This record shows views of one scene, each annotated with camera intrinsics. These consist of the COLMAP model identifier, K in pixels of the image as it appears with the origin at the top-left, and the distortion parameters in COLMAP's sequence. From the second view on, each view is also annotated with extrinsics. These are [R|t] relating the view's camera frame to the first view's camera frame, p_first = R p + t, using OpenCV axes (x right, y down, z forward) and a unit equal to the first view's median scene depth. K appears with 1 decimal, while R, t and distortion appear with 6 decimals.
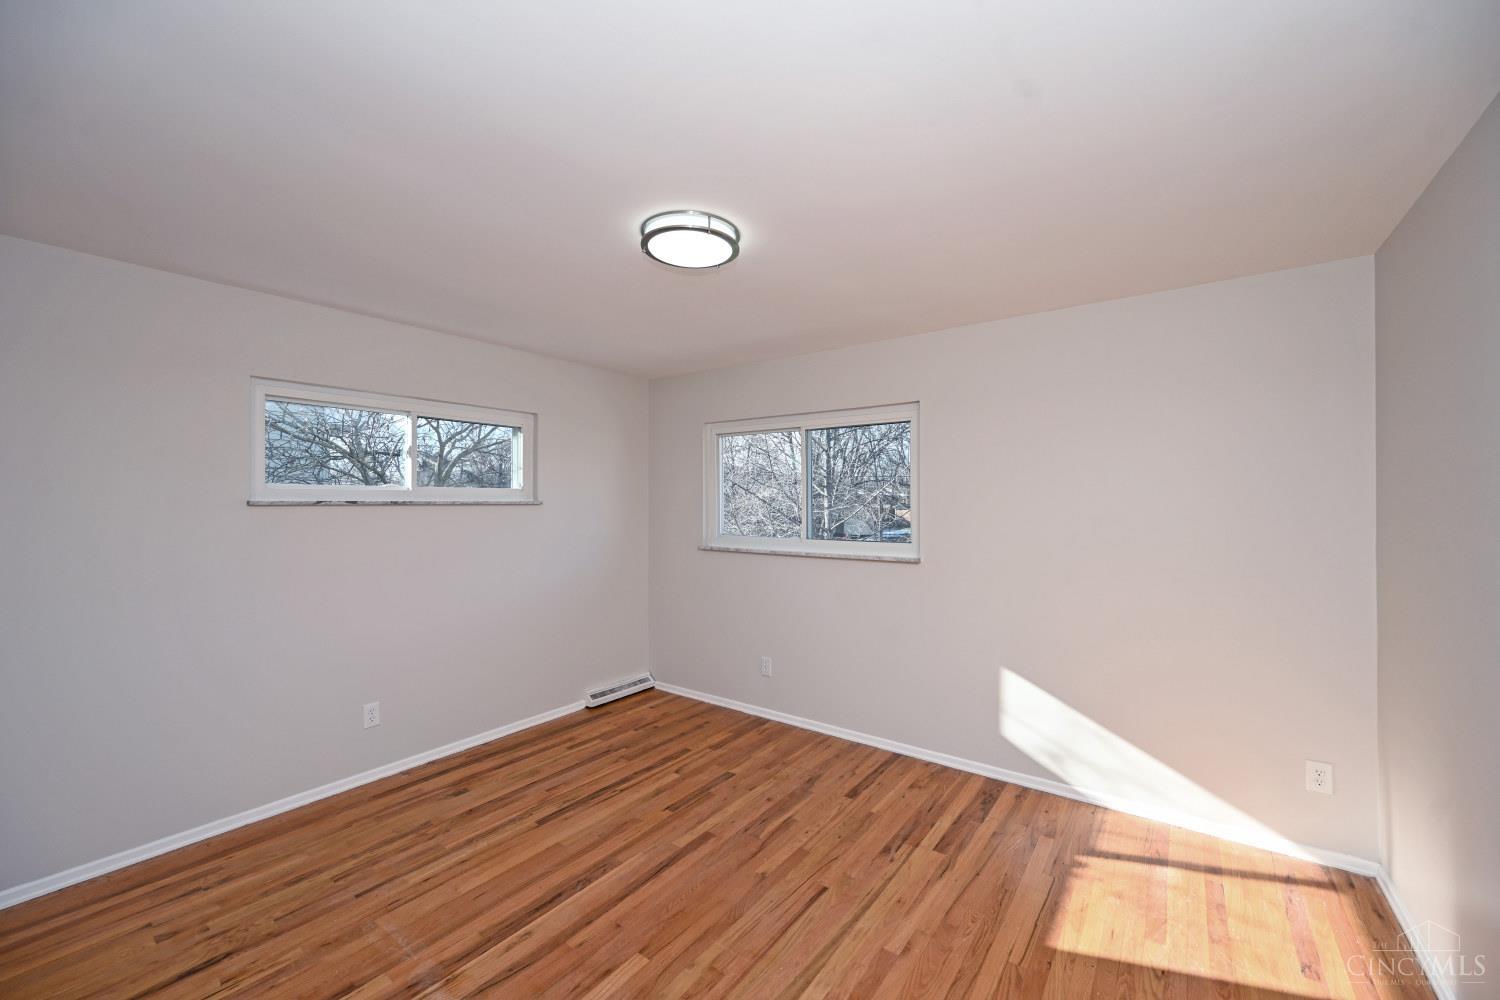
lens RADIAL K [[592.3, 0, 756.6], [0, 592.3, 503.9], [0, 0, 1]] dist [-0.000110, 0.000167]
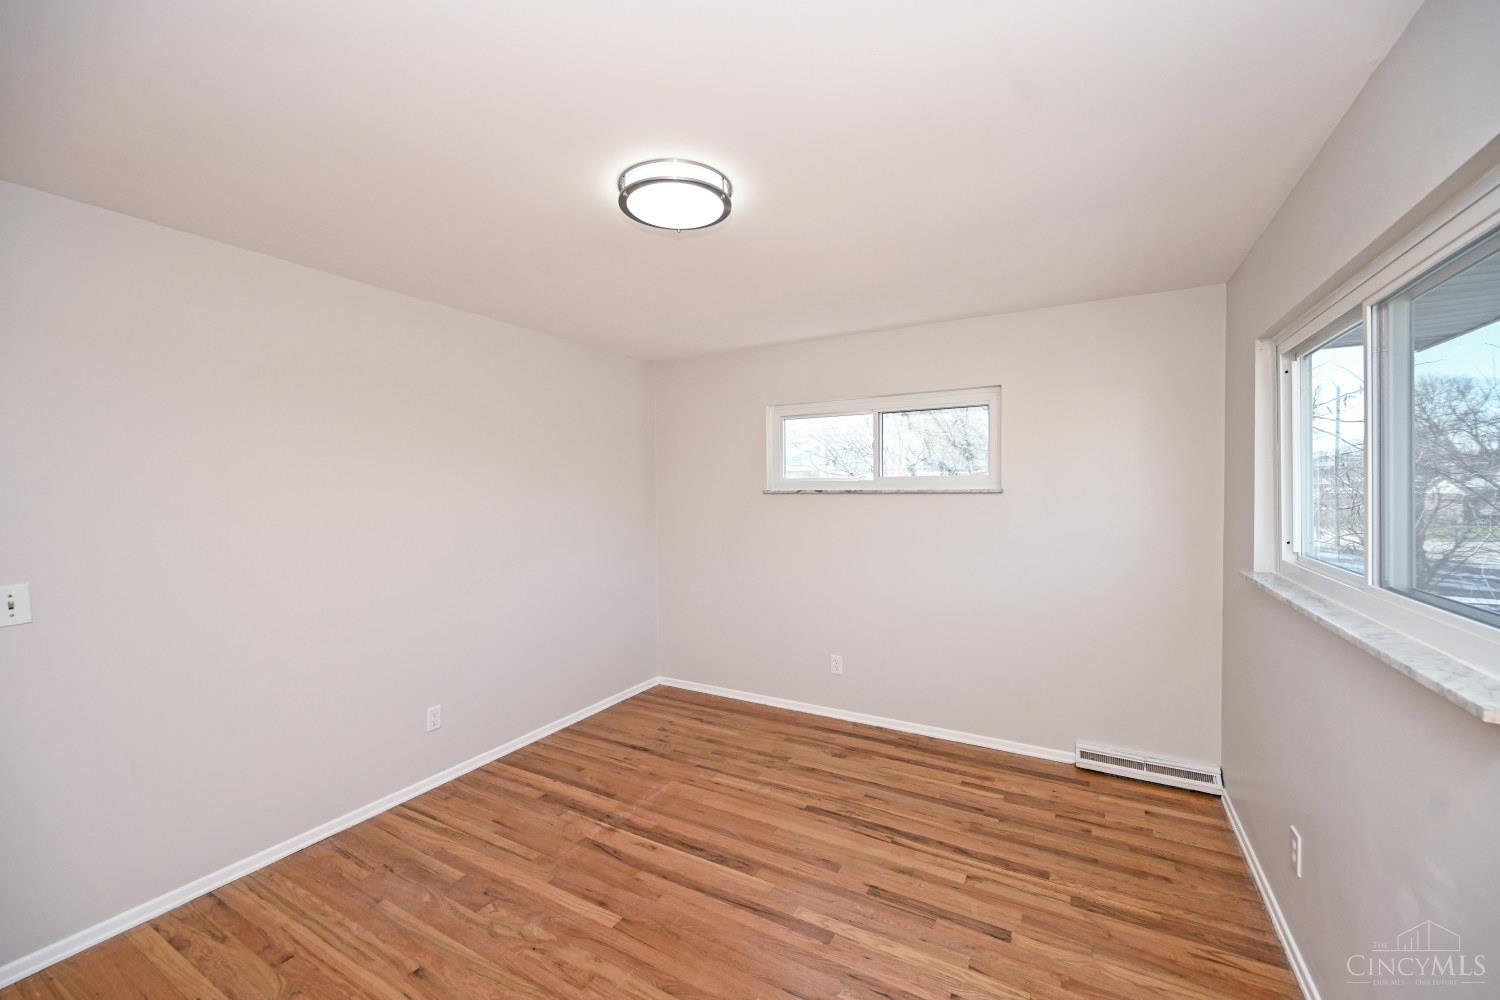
lens RADIAL K [[592.3, 0, 756.6], [0, 592.3, 503.9], [0, 0, 1]] dist [-0.000110, 0.000167]
pose [[0.116112, 0.026315, -0.992888, 0.576211], [0.006524, 0.999607, 0.027256, -0.011328], [0.993215, -0.009643, 0.115894, 0.743566]]
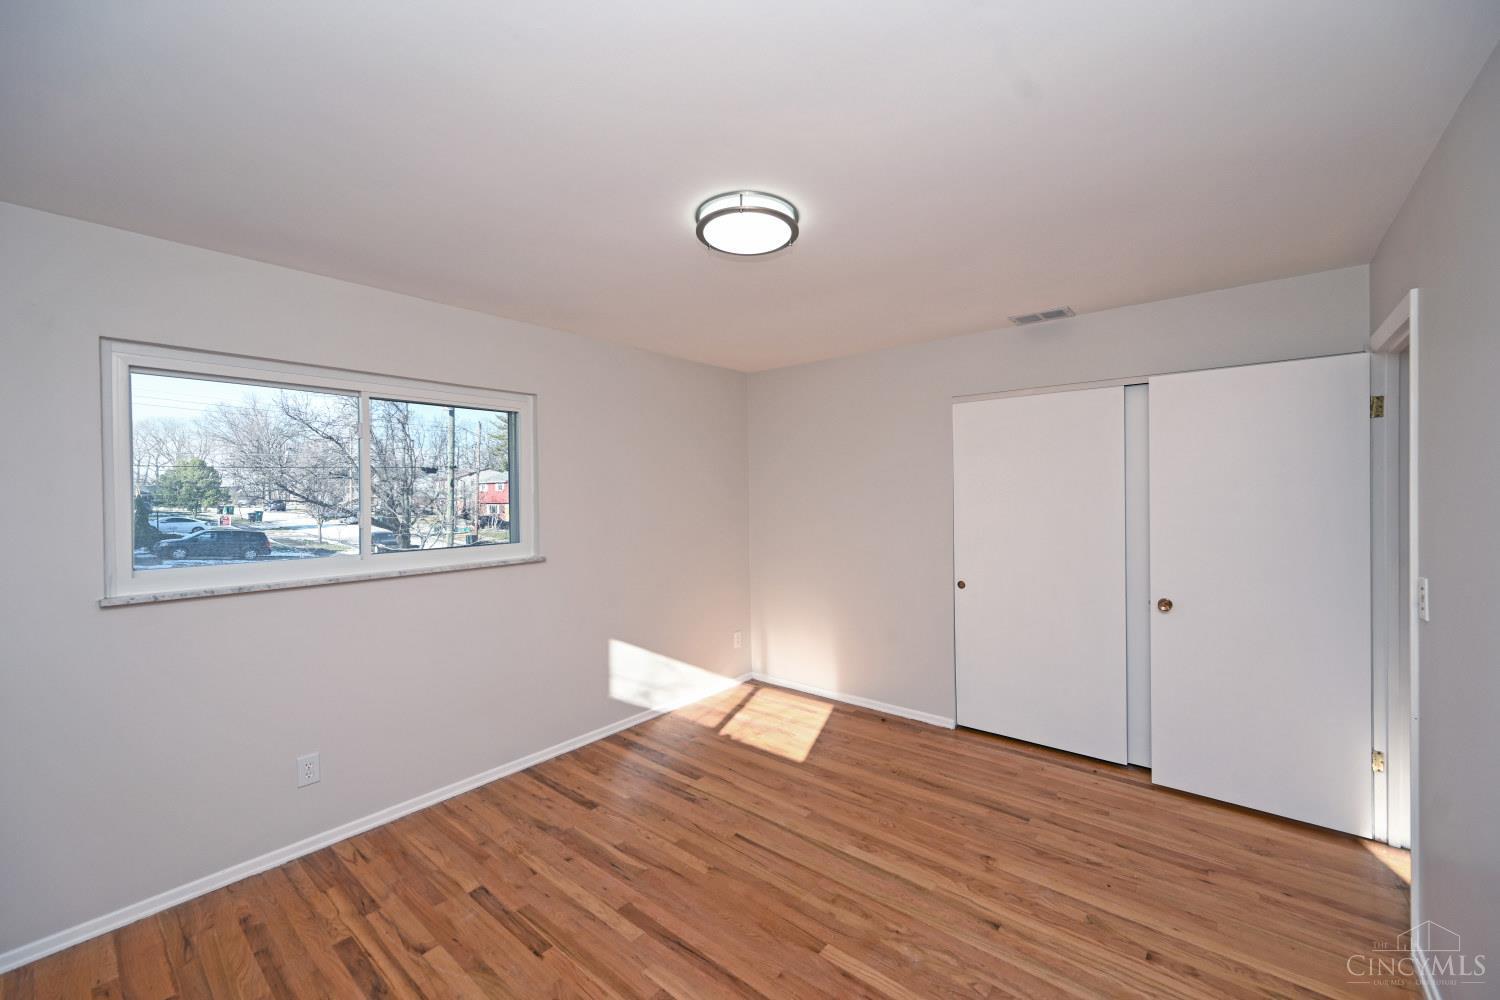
lens RADIAL K [[584.9, 0, 750.0], [0, 584.9, 500.0], [0, 0, 1]] dist [0.000489, 0.000152]
pose [[0.064835, -0.010970, 0.997836, -0.779438], [0.014287, 0.999847, 0.010064, -0.009663], [-0.997794, 0.013604, 0.064981, 0.688869]]
